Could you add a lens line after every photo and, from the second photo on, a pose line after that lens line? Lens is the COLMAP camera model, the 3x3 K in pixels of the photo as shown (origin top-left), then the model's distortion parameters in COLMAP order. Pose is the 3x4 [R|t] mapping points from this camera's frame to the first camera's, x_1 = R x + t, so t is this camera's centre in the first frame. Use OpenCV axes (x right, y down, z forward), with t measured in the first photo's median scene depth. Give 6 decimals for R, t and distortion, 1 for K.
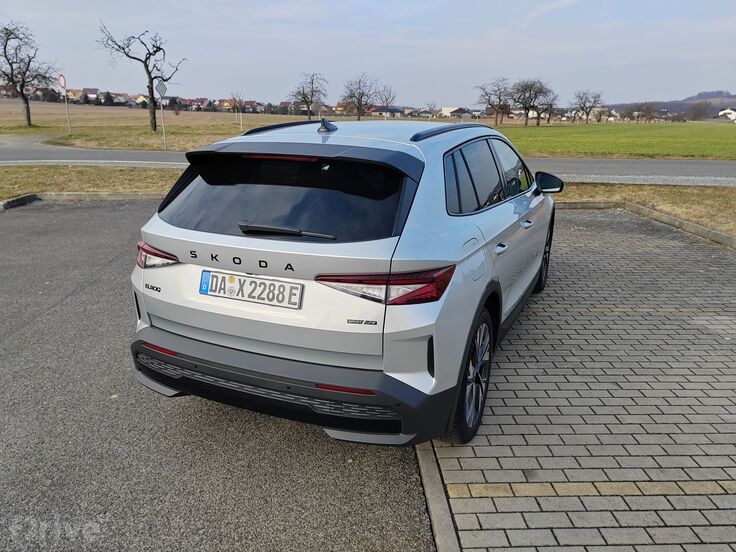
lens RADIAL K [[574.4, 0, 368.0], [0, 574.4, 276.0], [0, 0, 1]] dist [0.001531, 0.034052]
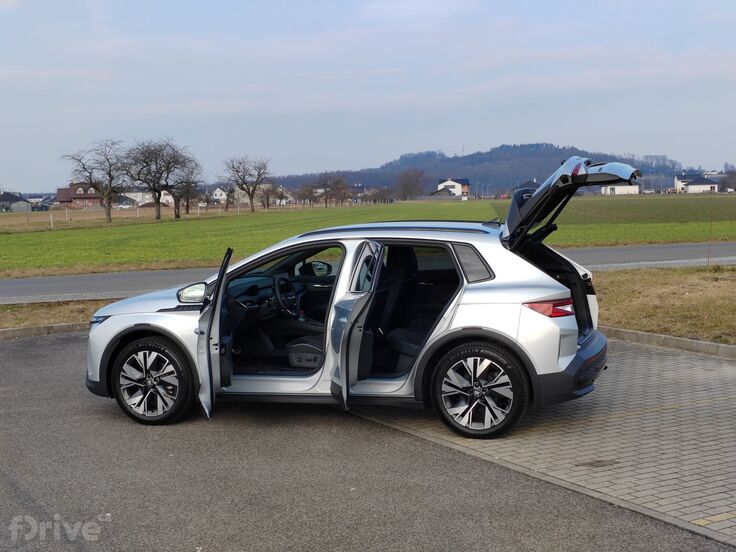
lens RADIAL K [[1149.3, 0, 368.0], [0, 1149.3, 276.0], [0, 0, 1]] dist [0.297076, -0.021436]
pose [[0.889452, -0.072083, 0.451309, -1.573636], [0.164111, 0.971998, -0.168186, 0.448629], [-0.426548, 0.223658, 0.876375, -1.876378]]
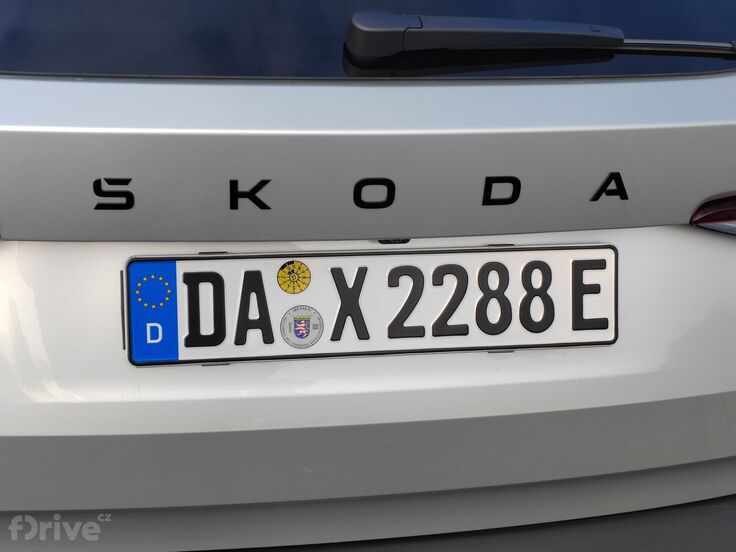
lens RADIAL K [[1141.3, 0, 368.0], [0, 1141.3, 276.0], [0, 0, 1]] dist [0.096965, -0.061492]
pose [[0.831806, -0.195399, 0.519537, -0.458762], [0.121531, 0.977391, 0.173022, -0.071218], [-0.541599, -0.080781, 0.836747, 0.609775]]
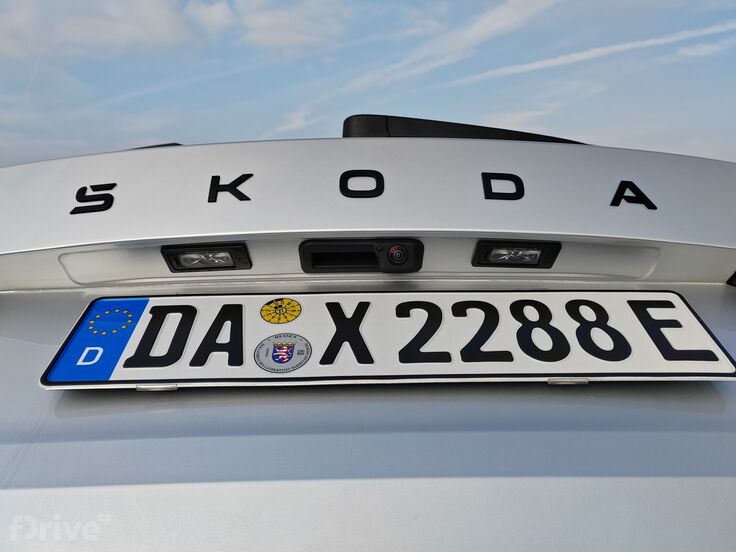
lens RADIAL K [[574.4, 0, 368.0], [0, 574.4, 276.0], [0, 0, 1]] dist [0.001531, 0.034052]
pose [[0.916133, 0.225635, 0.331345, -0.281828], [0.135027, 0.604568, -0.785026, 0.156982], [-0.377449, 0.763929, 0.523398, 0.894101]]
